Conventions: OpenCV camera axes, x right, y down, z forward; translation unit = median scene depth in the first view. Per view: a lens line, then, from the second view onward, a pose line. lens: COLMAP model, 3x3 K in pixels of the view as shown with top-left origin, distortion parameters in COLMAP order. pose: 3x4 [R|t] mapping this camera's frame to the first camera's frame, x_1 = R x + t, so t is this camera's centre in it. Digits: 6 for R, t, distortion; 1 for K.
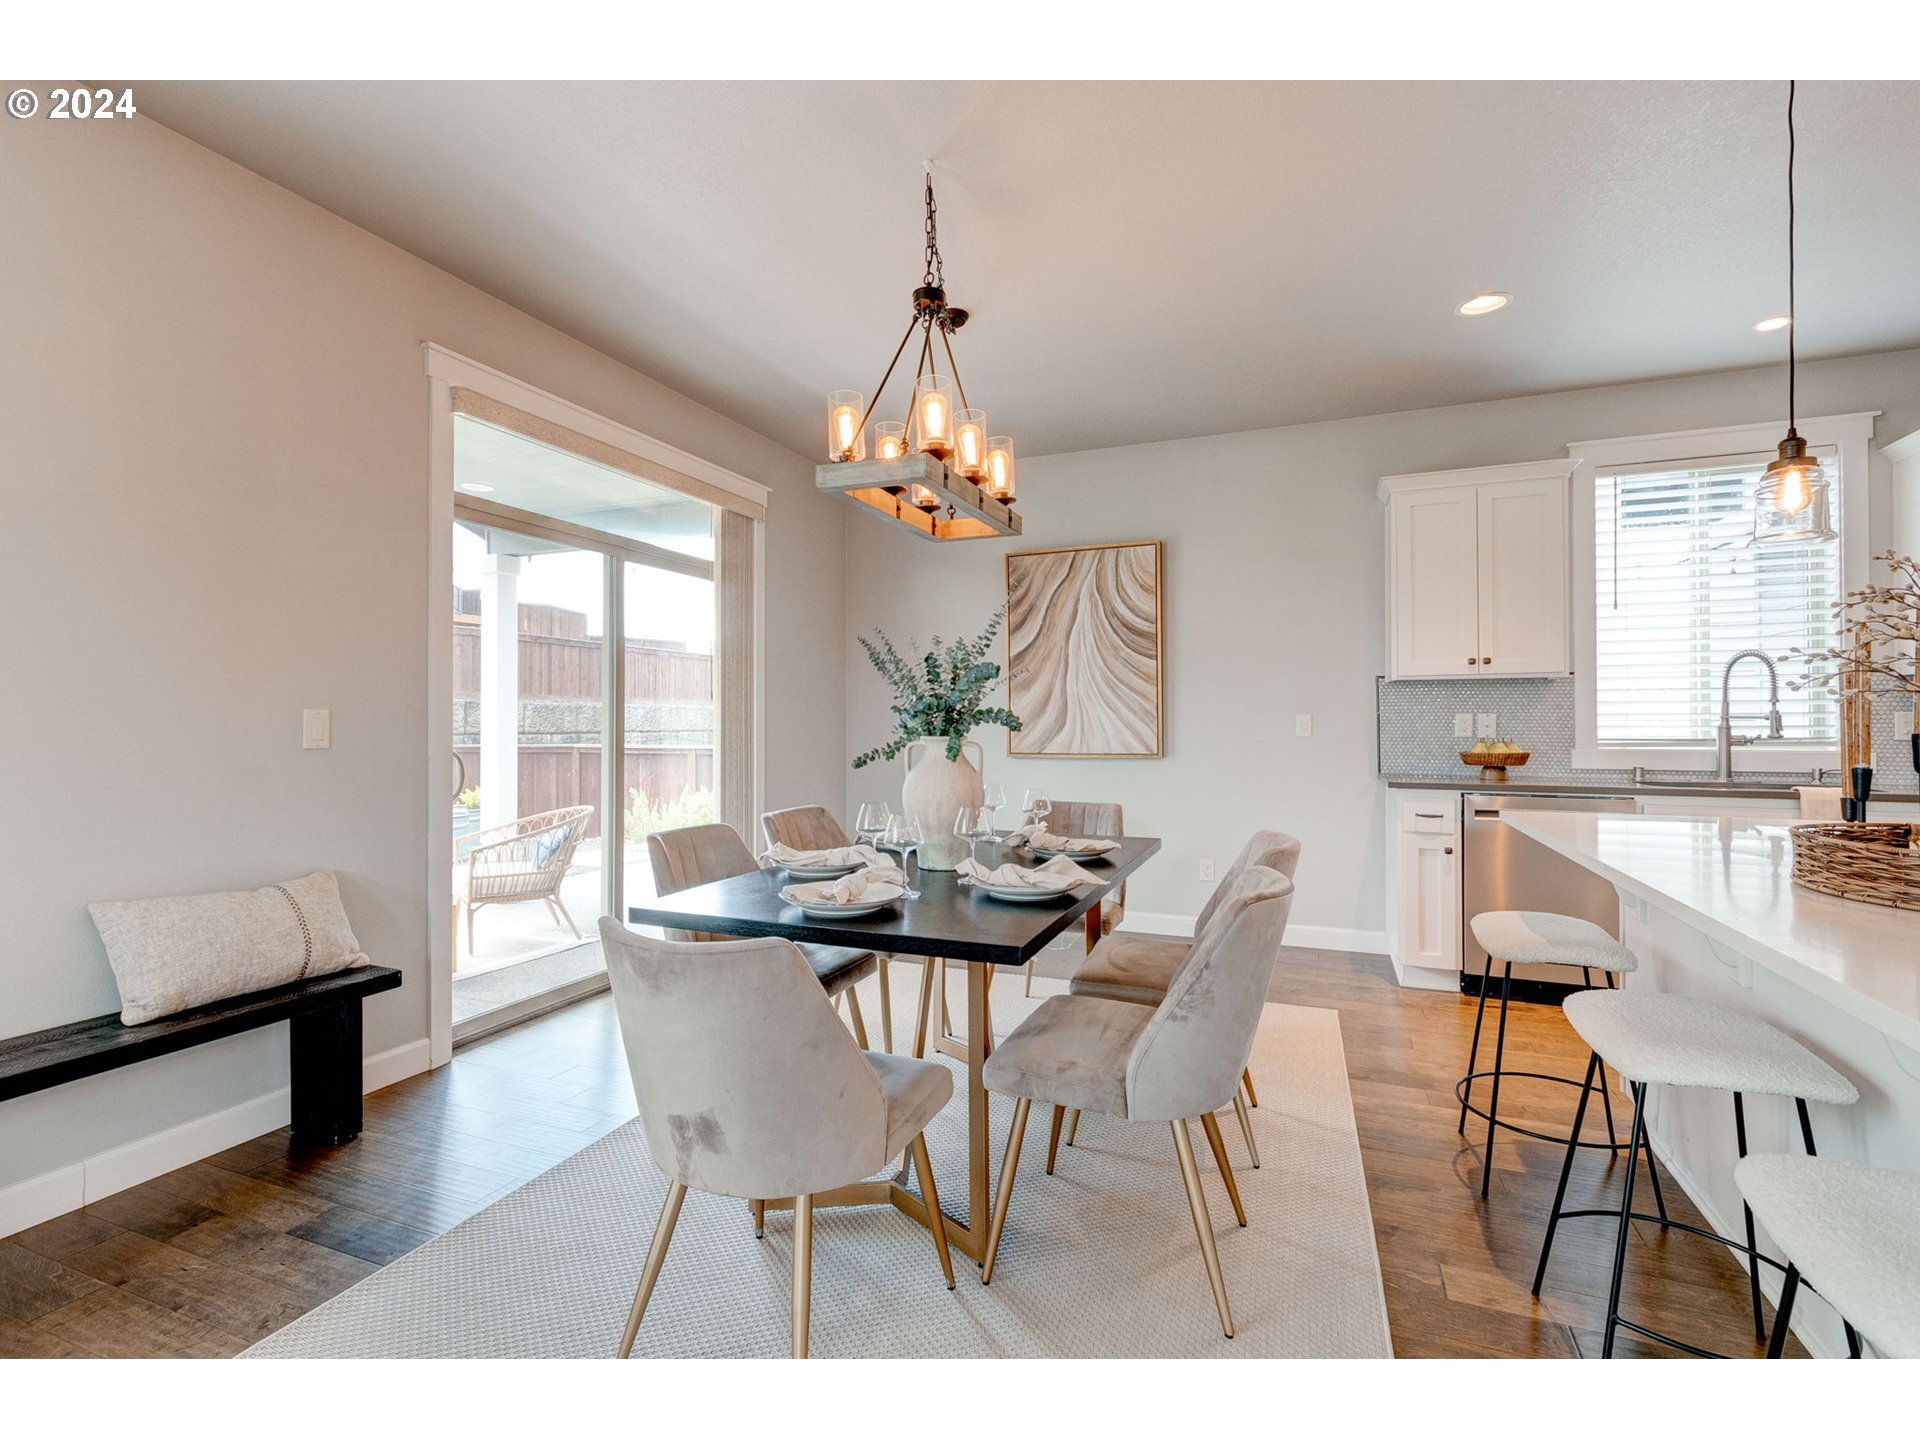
lens RADIAL K [[896.5, 0, 949.0], [0, 896.5, 714.6], [0, 0, 1]] dist [0.016191, -0.003263]
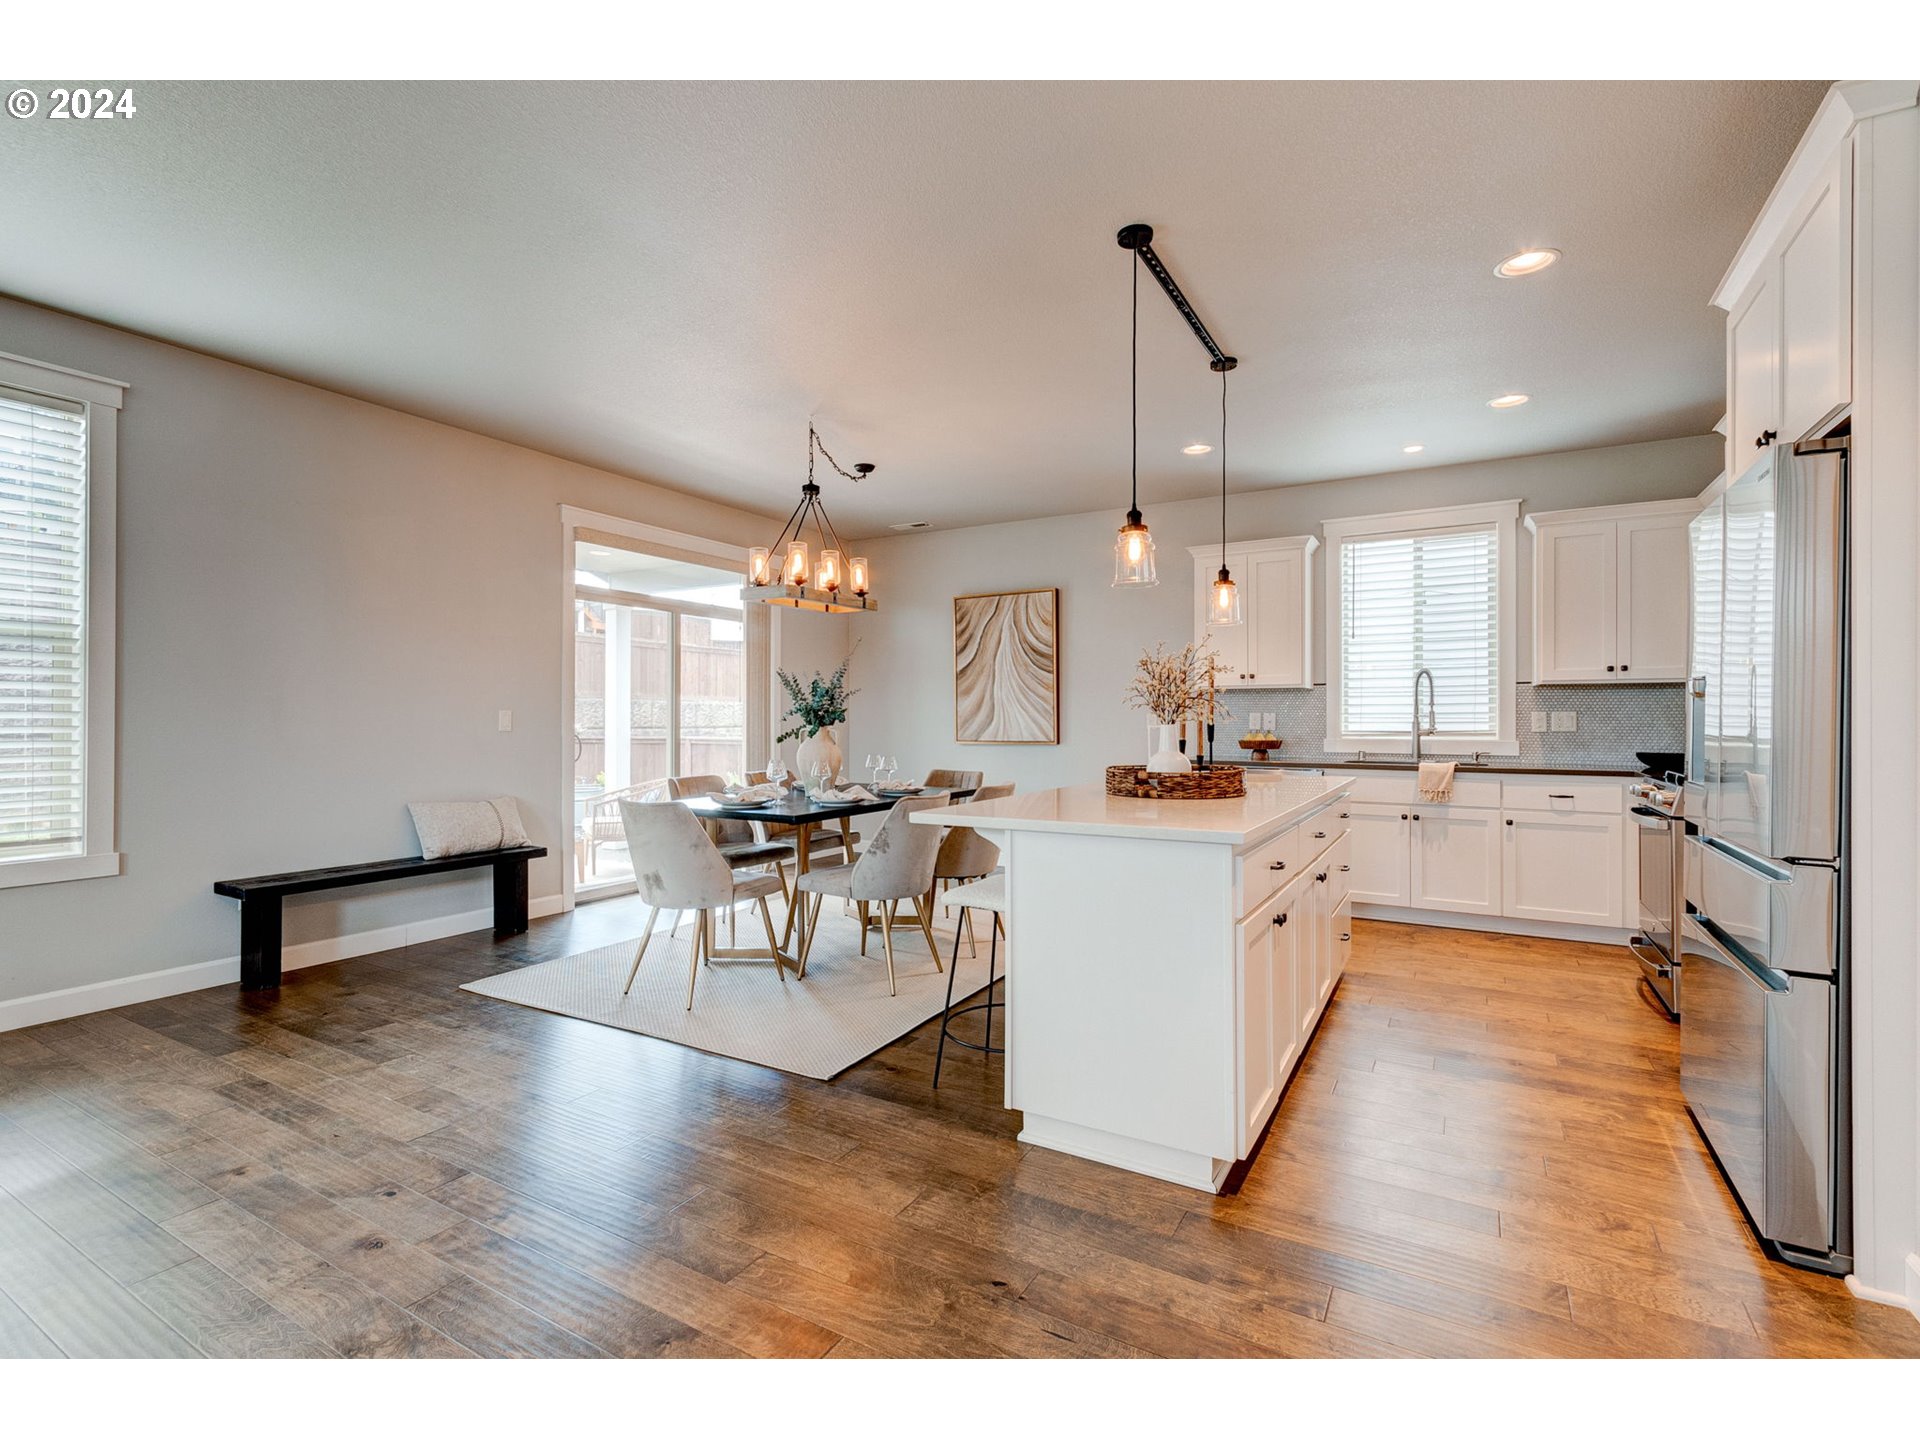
lens RADIAL K [[896.5, 0, 955.4], [0, 896.5, 713.9], [0, 0, 1]] dist [0.016191, -0.003263]
pose [[0.991960, 0.001613, -0.126539, 0.306258], [-0.001098, 0.999991, 0.004141, -0.004931], [0.126545, -0.003969, 0.991953, -0.484309]]
